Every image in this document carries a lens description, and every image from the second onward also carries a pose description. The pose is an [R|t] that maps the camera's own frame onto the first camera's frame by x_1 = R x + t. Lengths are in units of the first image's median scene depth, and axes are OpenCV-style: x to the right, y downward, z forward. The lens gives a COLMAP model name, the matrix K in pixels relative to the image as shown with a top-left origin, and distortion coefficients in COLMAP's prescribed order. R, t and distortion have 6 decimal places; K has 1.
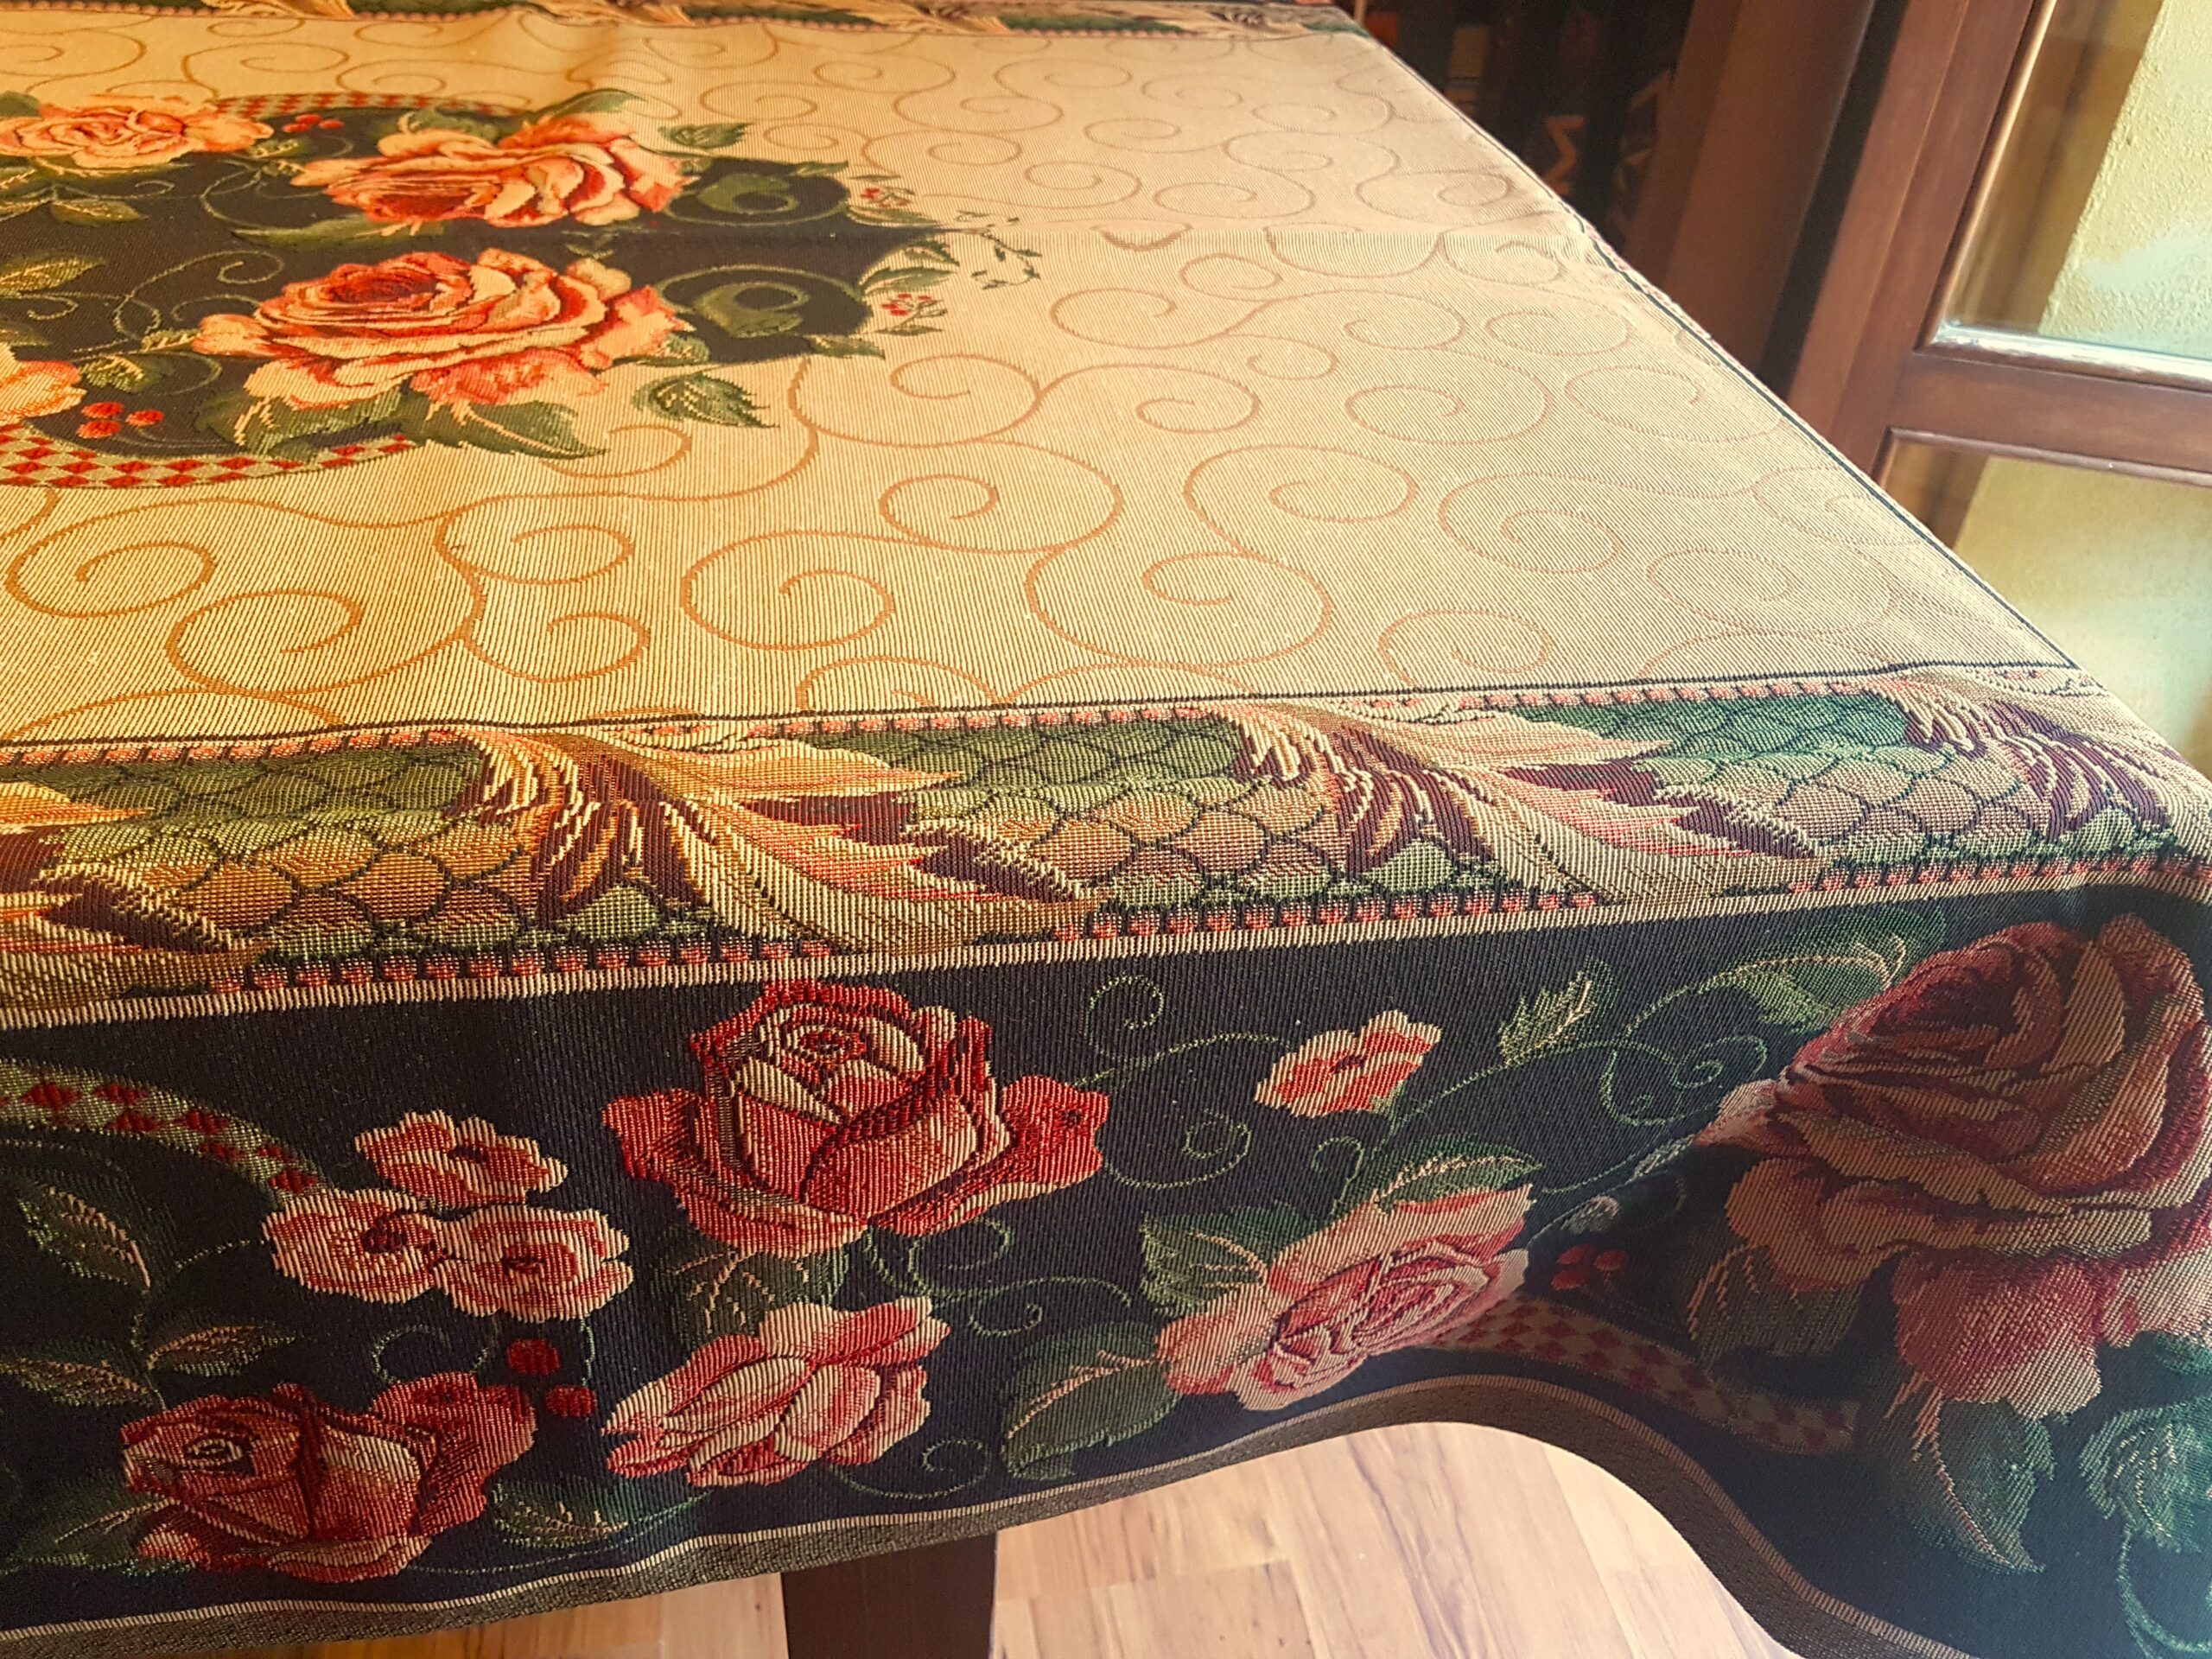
lens RADIAL K [[1671.4, 0, 1106.0], [0, 1671.4, 829.5], [0, 0, 1]] dist [-0.020030, -0.019739]
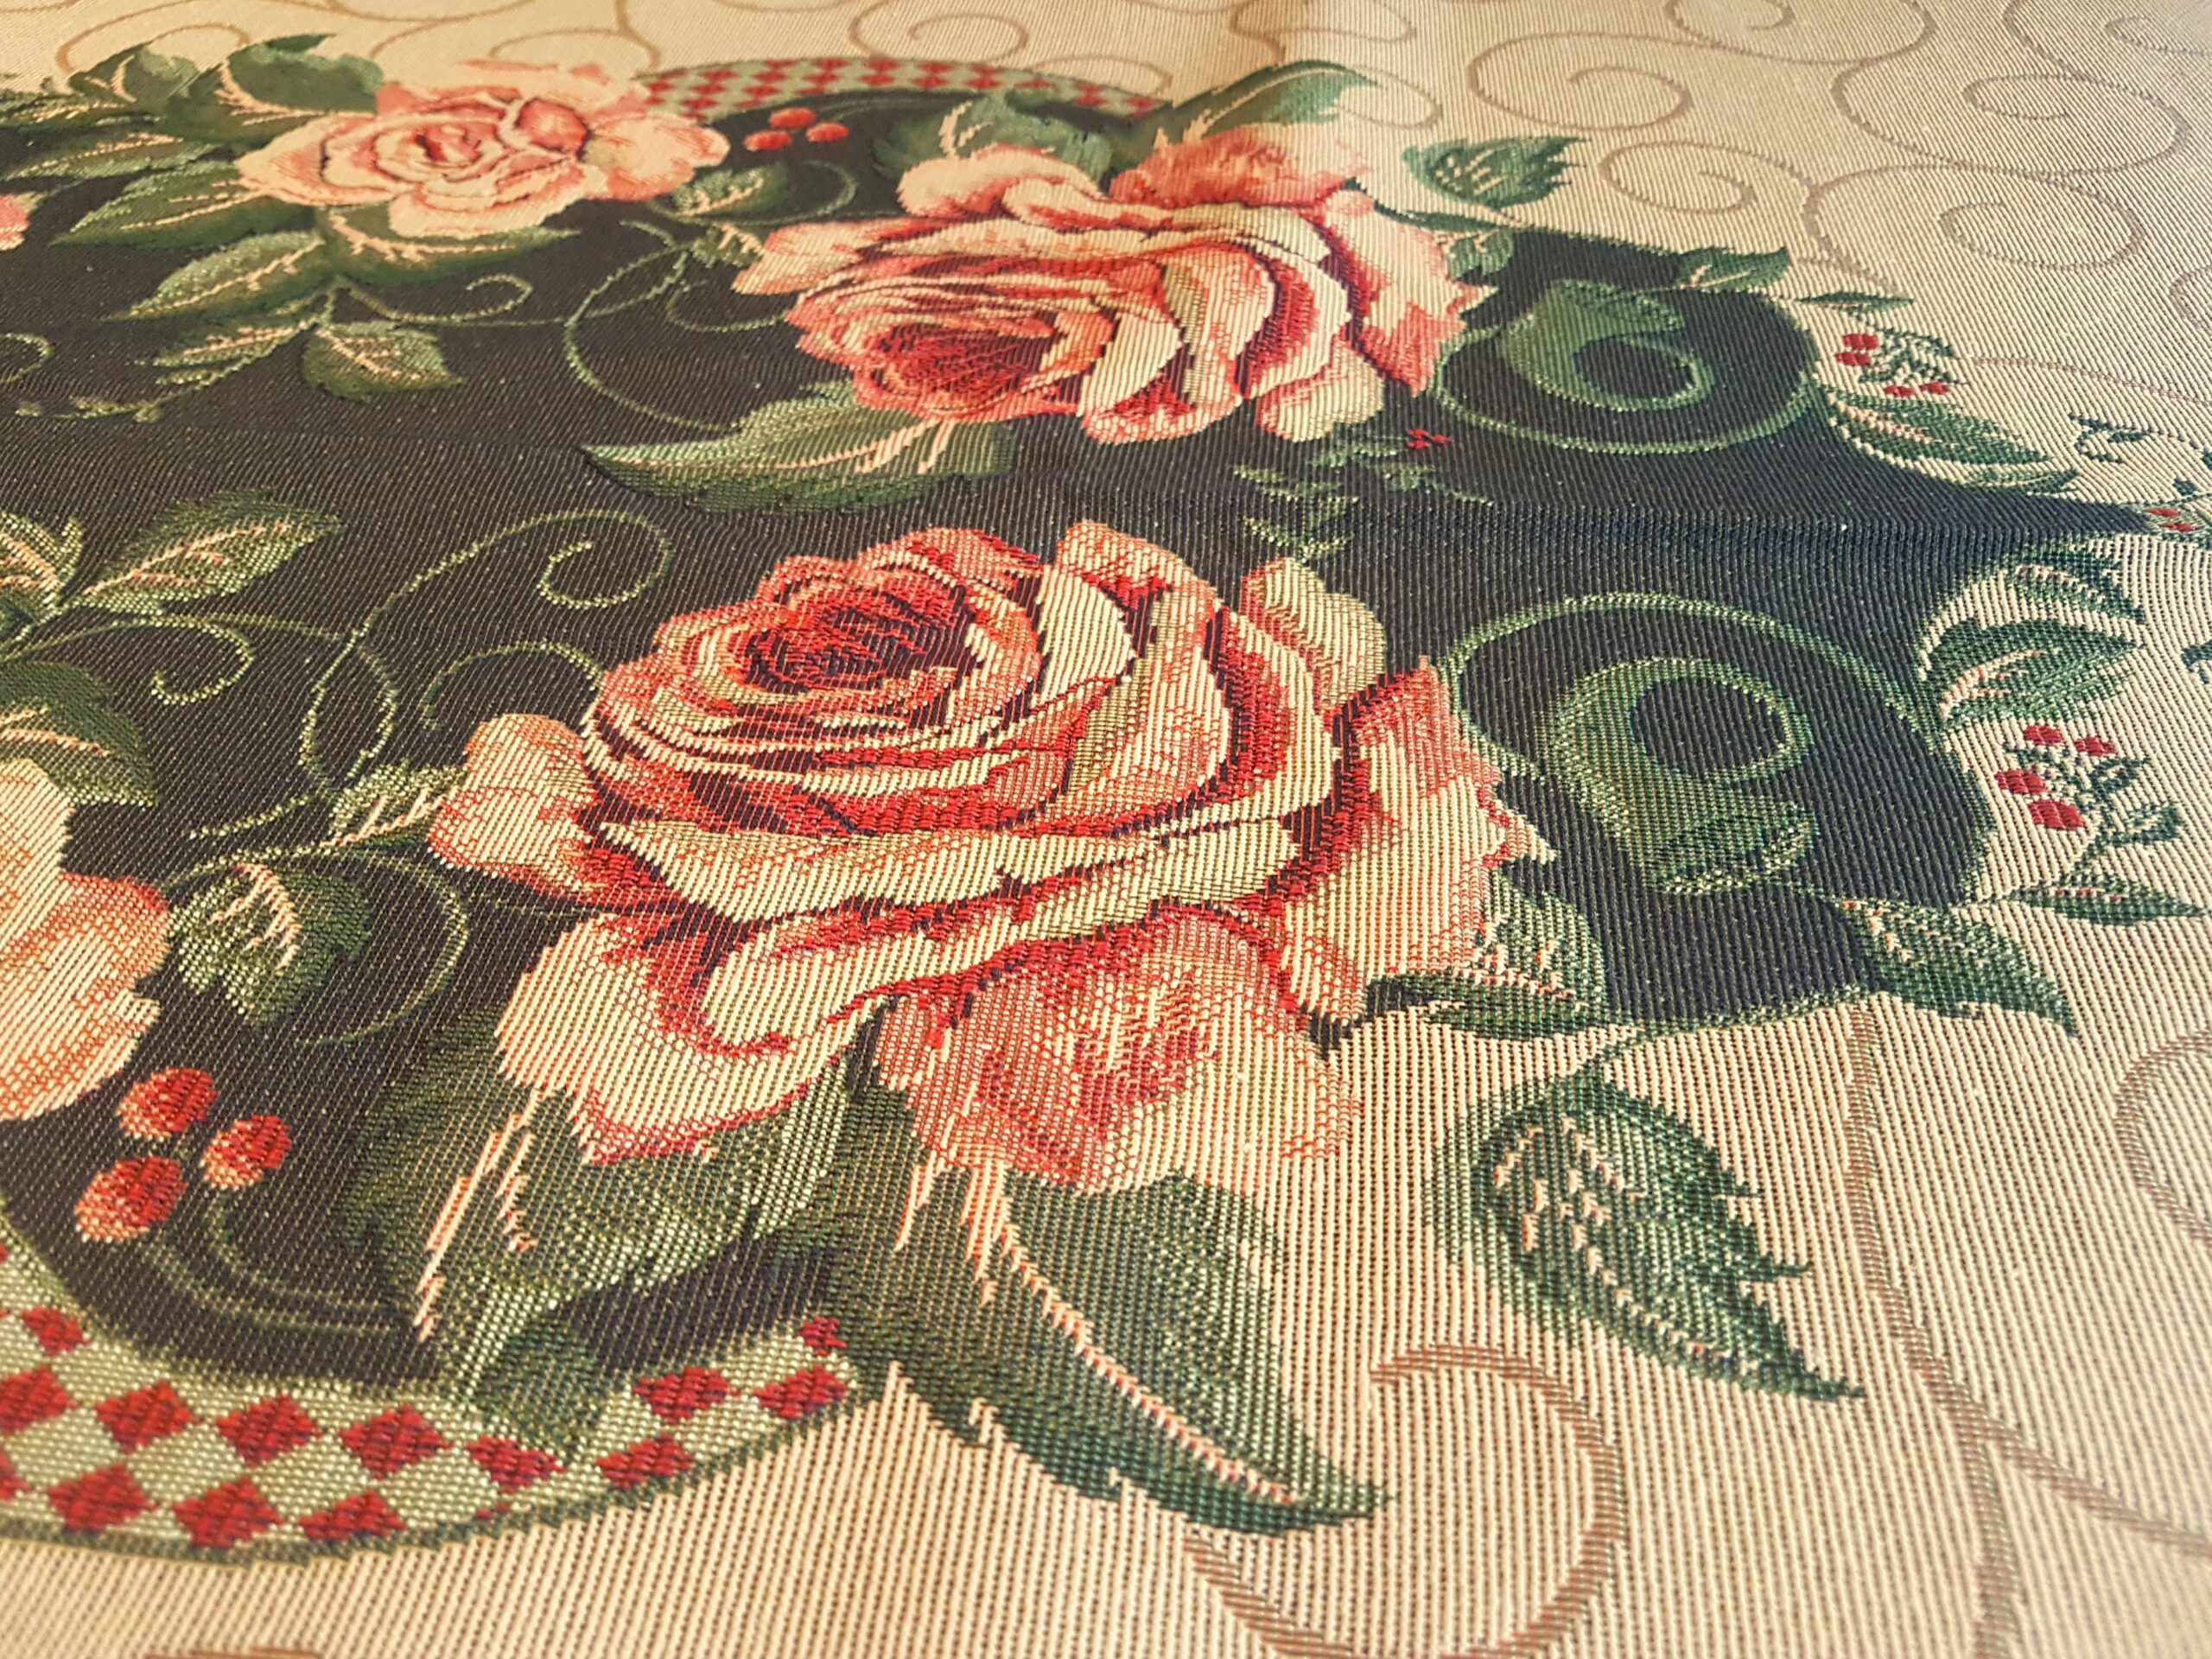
lens RADIAL K [[1671.4, 0, 1106.0], [0, 1671.4, 829.5], [0, 0, 1]] dist [-0.020030, -0.019739]
pose [[0.953416, 0.140947, -0.266704, -0.230929], [-0.110322, 0.985801, 0.126590, -0.327597], [0.280760, -0.091269, 0.955429, 0.552678]]
